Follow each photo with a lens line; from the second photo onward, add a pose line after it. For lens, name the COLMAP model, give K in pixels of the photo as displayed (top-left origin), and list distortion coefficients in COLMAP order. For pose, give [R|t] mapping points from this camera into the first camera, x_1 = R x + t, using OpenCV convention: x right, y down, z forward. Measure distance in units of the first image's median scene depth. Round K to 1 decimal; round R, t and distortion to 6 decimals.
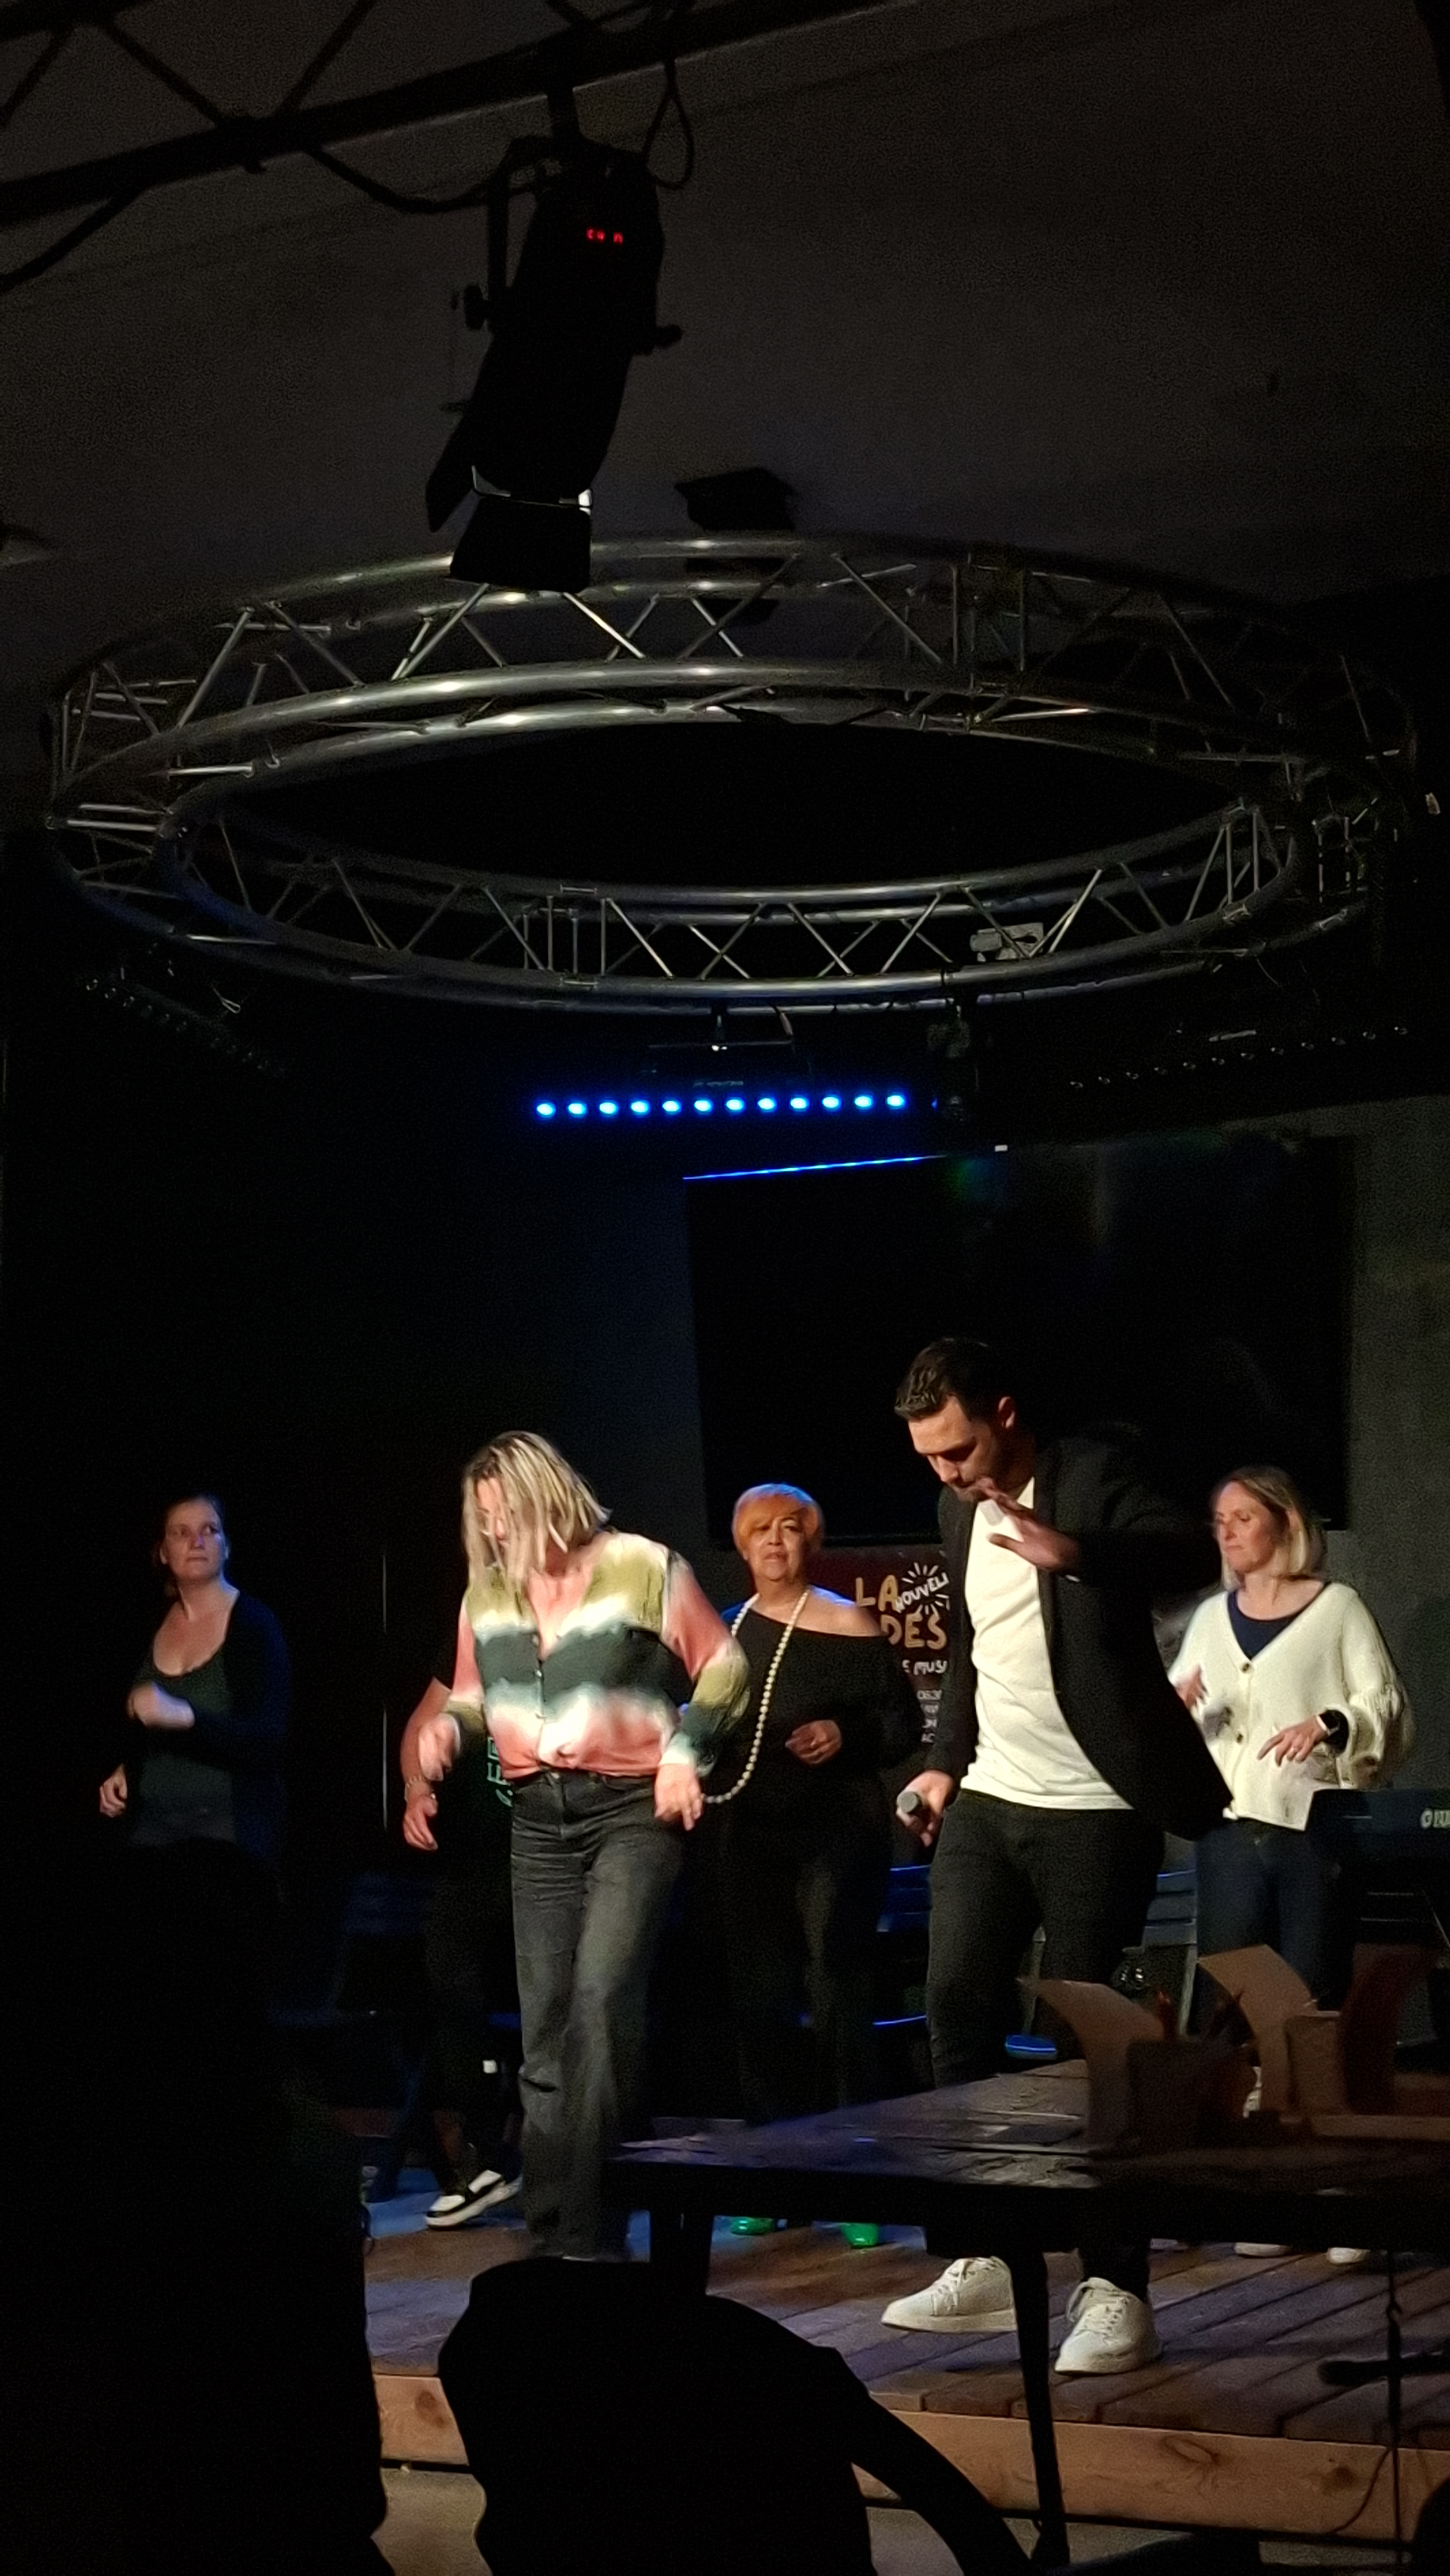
lens RADIAL K [[3843.6, 0, 765.6], [0, 3843.6, 1307.2], [0, 0, 1]] dist [0.144007, 0.000000]
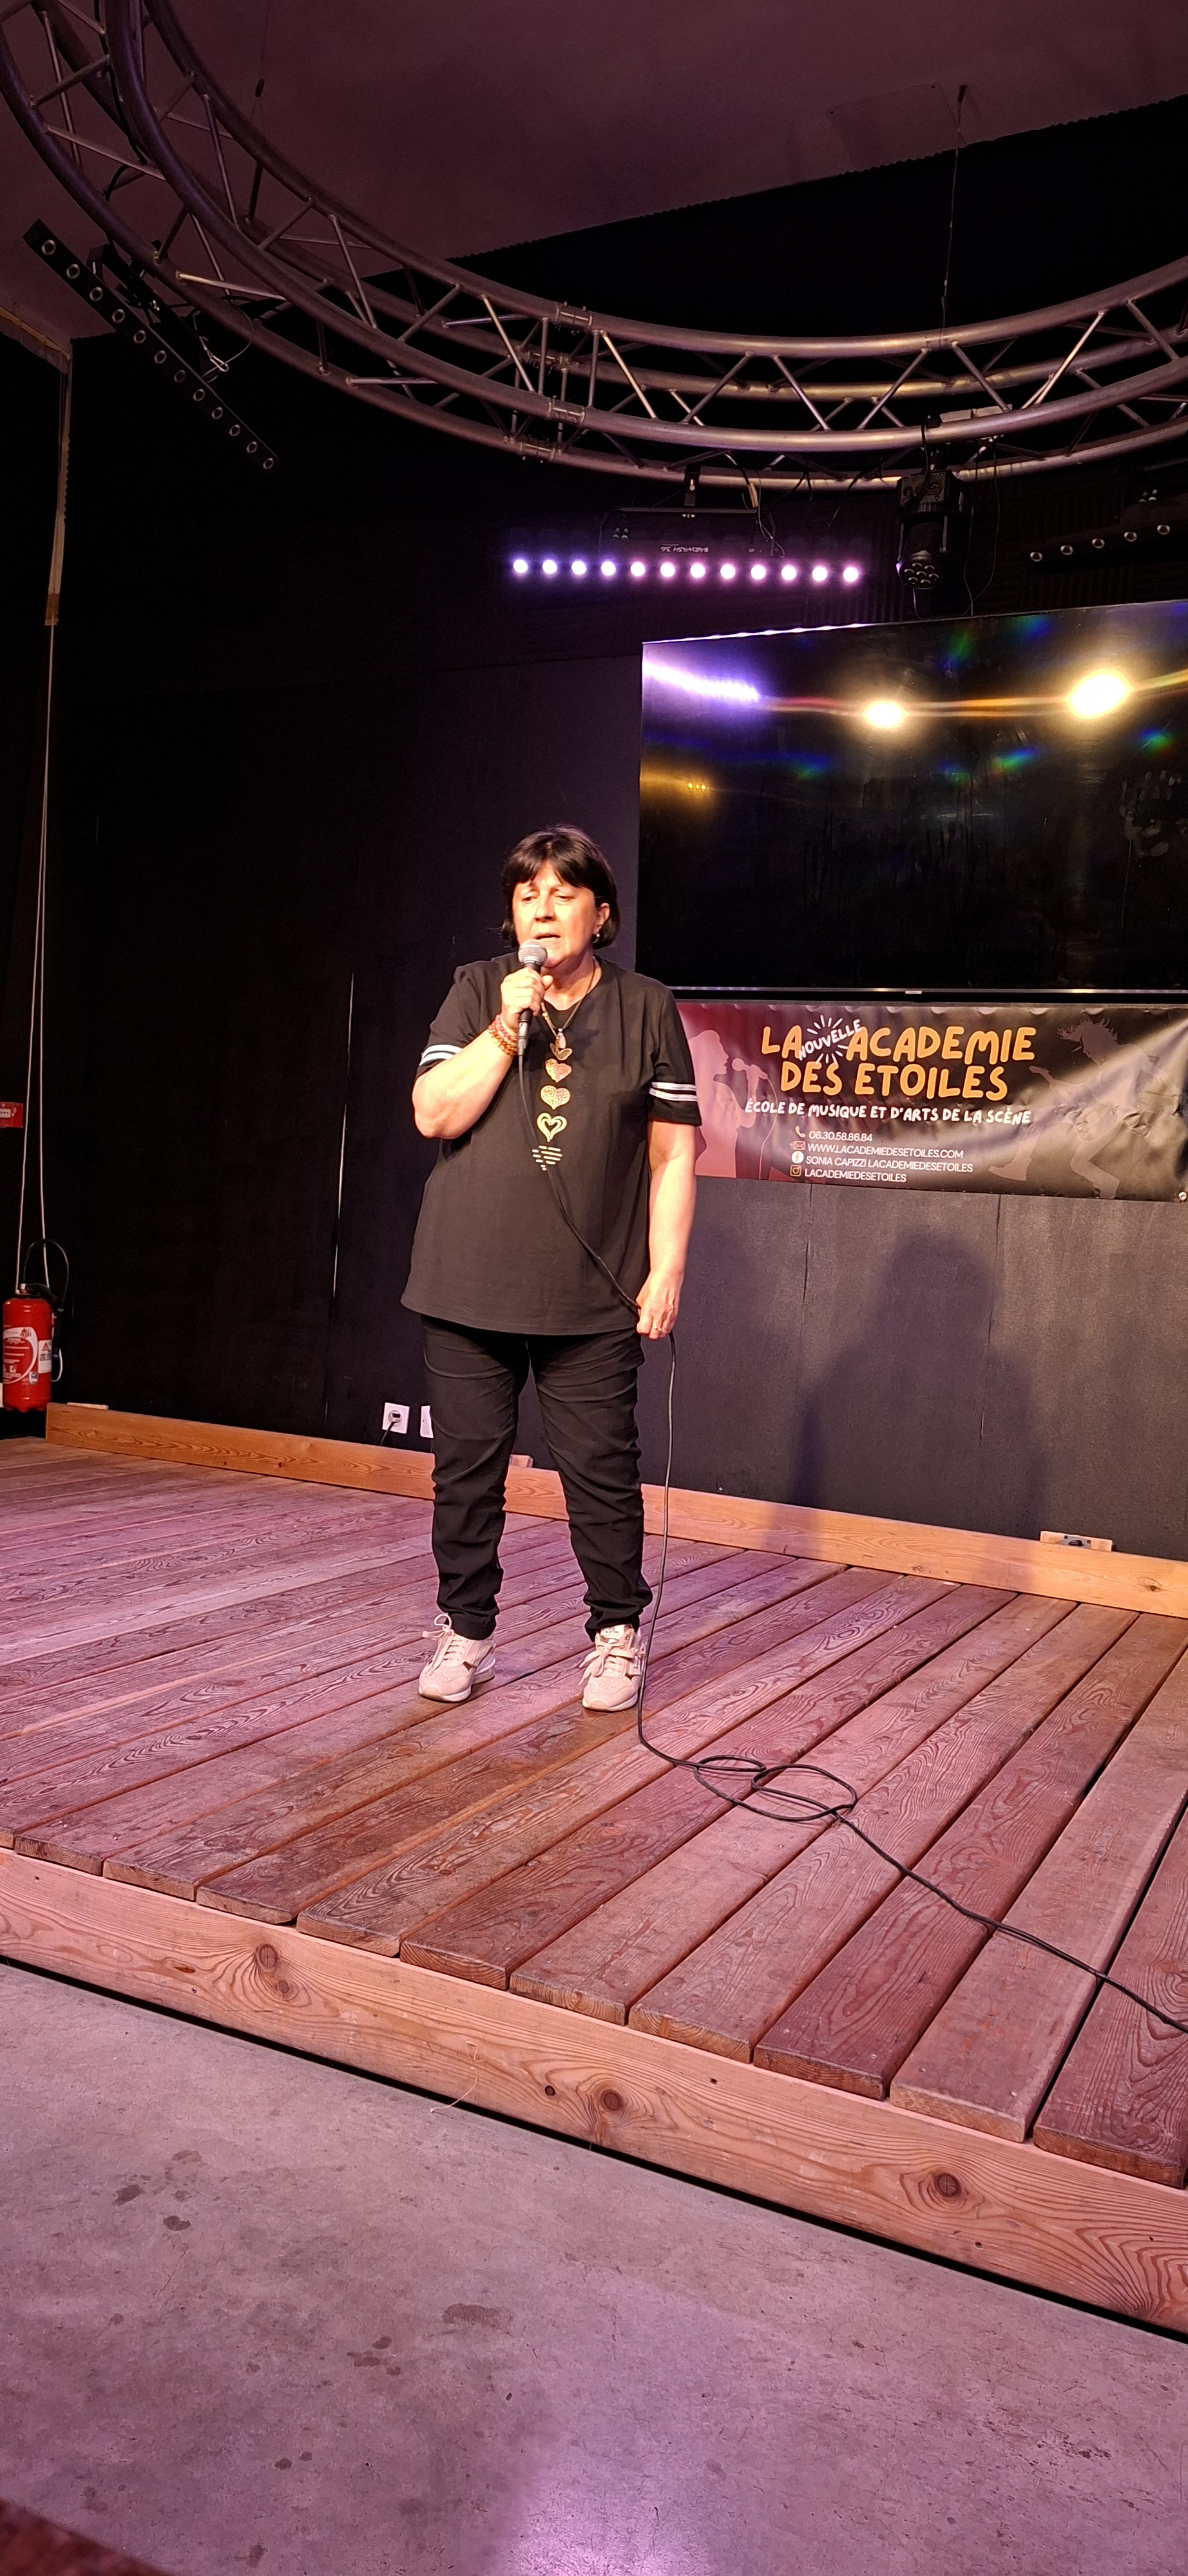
lens RADIAL K [[1780.5, 0, 569.7], [0, 1780.5, 1299.4], [0, 0, 1]] dist [0.125171, -0.149612]
pose [[0.996139, 0.087241, 0.009832, -0.031413], [-0.087690, 0.983295, 0.159506, 0.071175], [0.004248, -0.159753, 0.987148, 0.477348]]
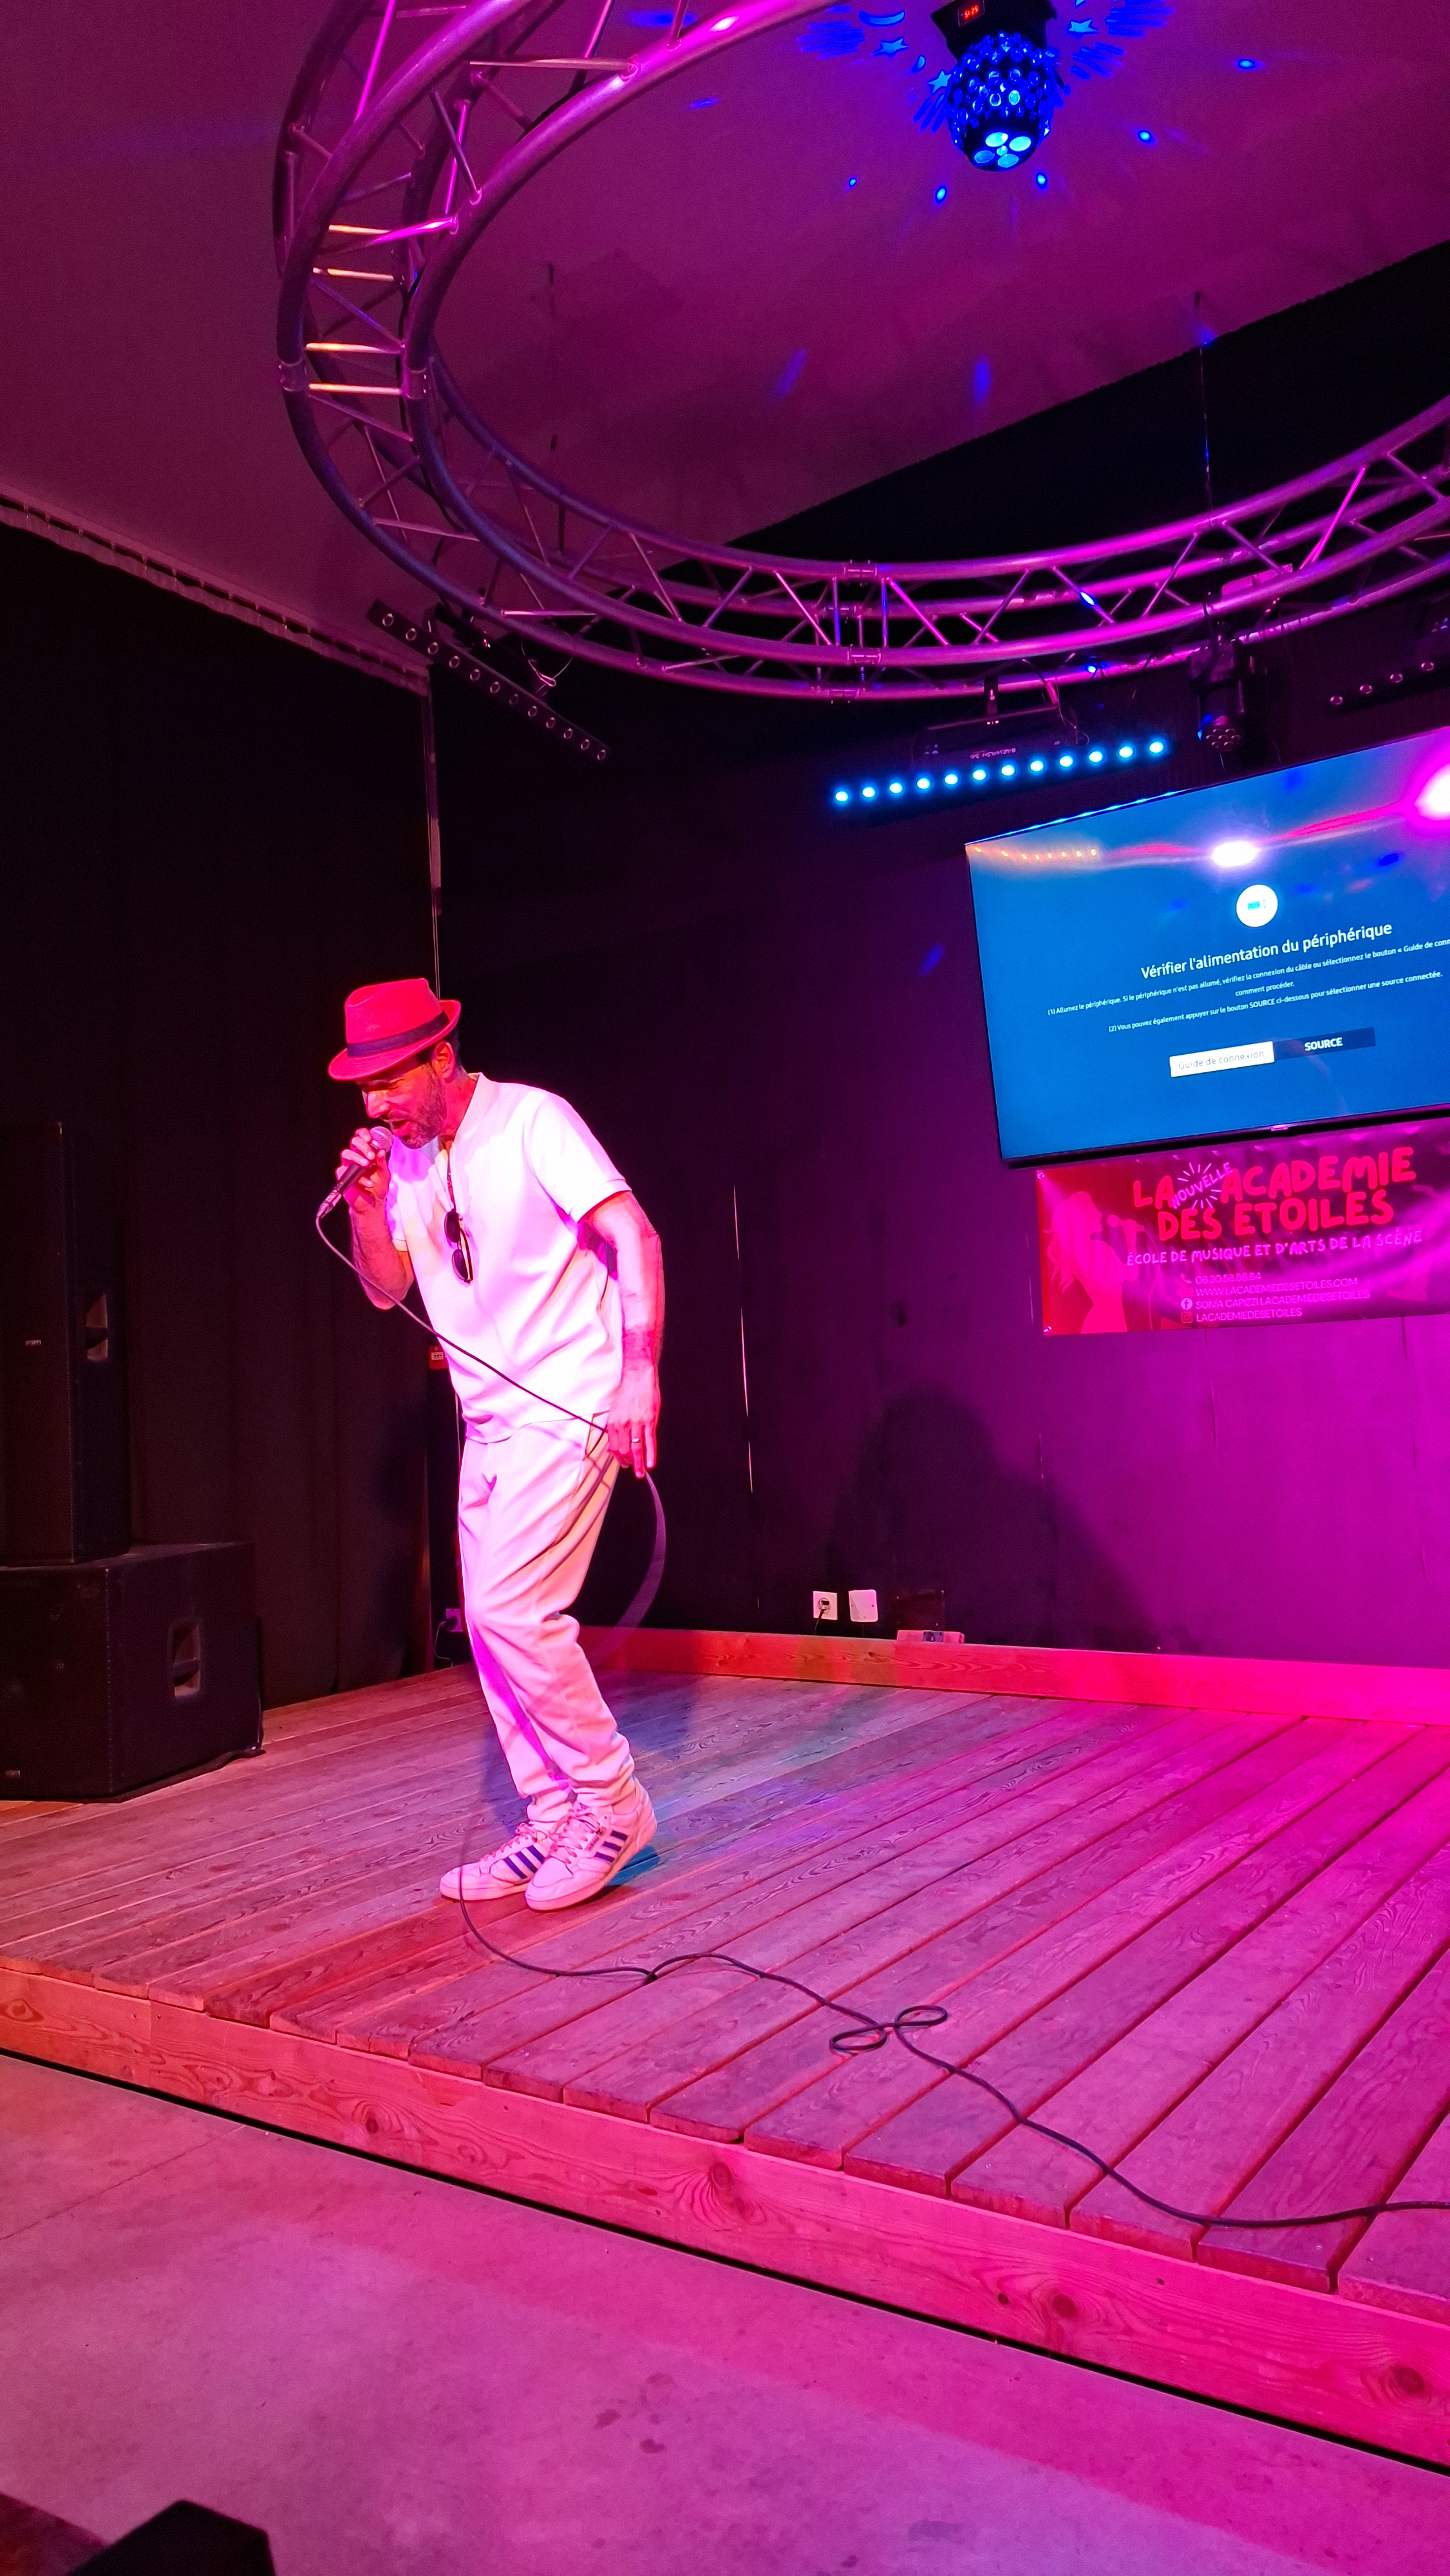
lens RADIAL K [[1780.4, 0, 724.2], [0, 1780.4, 1287.0], [0, 0, 1]] dist [0.119167, -0.133644]
pose [[0.987521, -0.045893, -0.150652, -0.017974], [0.056345, 0.996237, 0.065859, 0.060434], [0.147063, -0.073525, 0.986391, 0.462264]]
